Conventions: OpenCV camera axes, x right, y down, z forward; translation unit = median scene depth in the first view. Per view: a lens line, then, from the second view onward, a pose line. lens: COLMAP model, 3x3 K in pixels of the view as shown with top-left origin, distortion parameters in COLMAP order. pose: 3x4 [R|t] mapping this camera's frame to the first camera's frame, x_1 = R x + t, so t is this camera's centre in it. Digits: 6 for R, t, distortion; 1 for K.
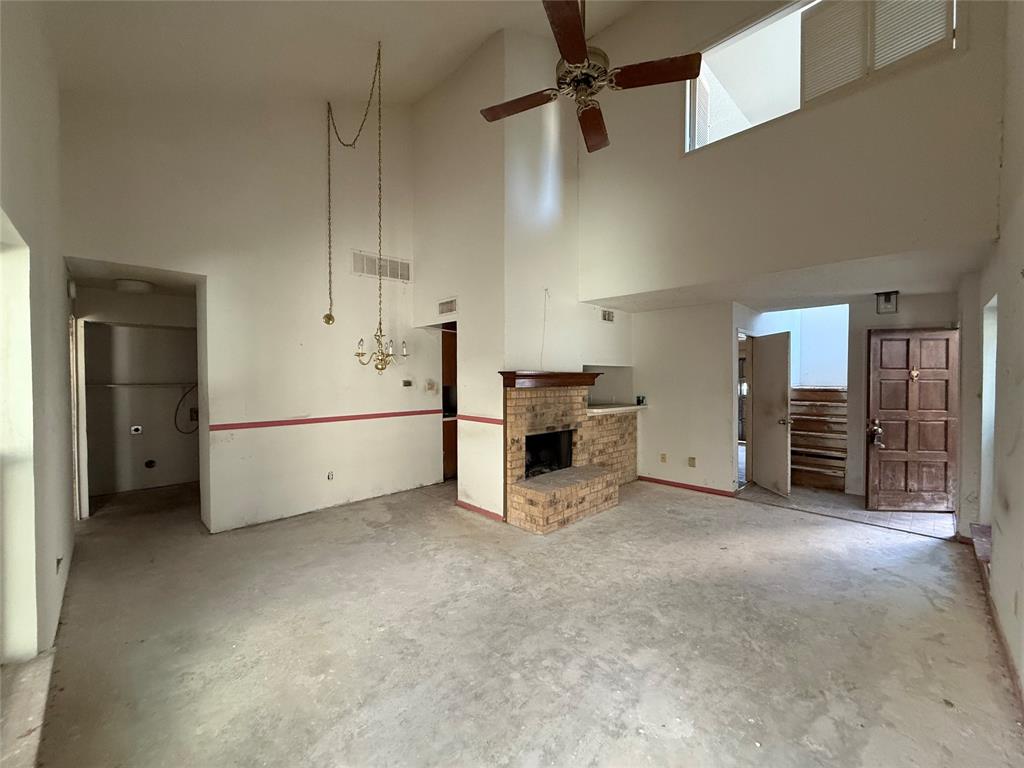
lens RADIAL K [[408.3, 0, 510.1], [0, 408.3, 383.4], [0, 0, 1]] dist [0.000996, 0.000549]
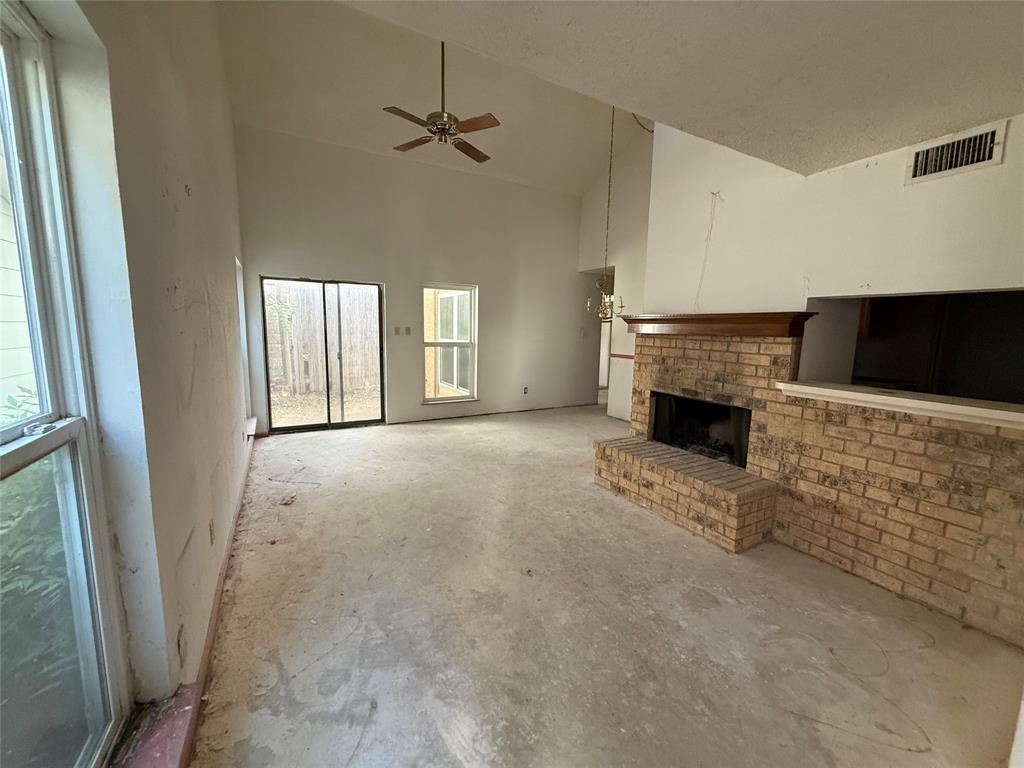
lens RADIAL K [[408.3, 0, 510.3], [0, 408.3, 384.0], [0, 0, 1]] dist [0.000996, 0.000549]
pose [[-0.264871, 0.122715, -0.956443, 0.996300], [-0.038297, 0.989748, 0.137594, 0.007658], [0.963523, 0.073073, -0.257456, 0.986254]]
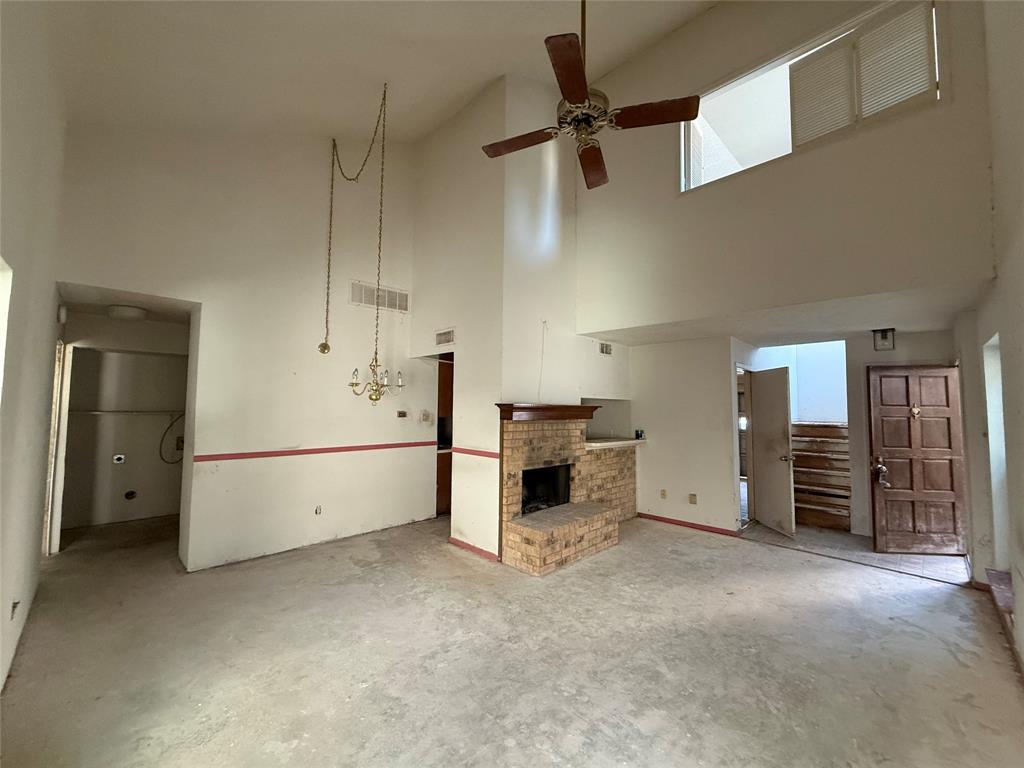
lens RADIAL K [[408.3, 0, 510.4], [0, 408.3, 383.0], [0, 0, 1]] dist [0.000996, 0.000549]
pose [[0.999863, 0.013053, 0.010175, -0.003149], [-0.012239, 0.997007, -0.076335, -0.003877], [-0.011141, 0.076200, 0.997030, 0.019689]]
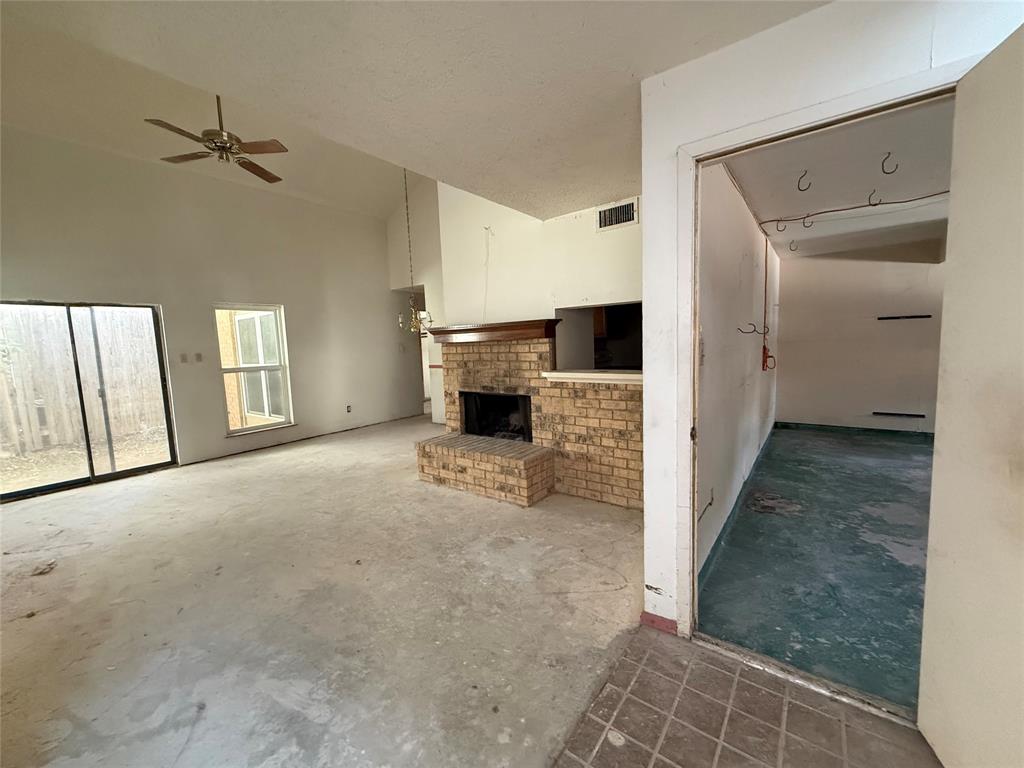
lens RADIAL K [[408.3, 0, 510.3], [0, 408.3, 383.7], [0, 0, 1]] dist [0.000996, 0.000549]
pose [[0.144130, 0.088844, -0.985562, 1.106794], [0.023776, 0.995363, 0.093204, 0.020417], [0.989273, -0.036867, 0.141350, 1.038276]]
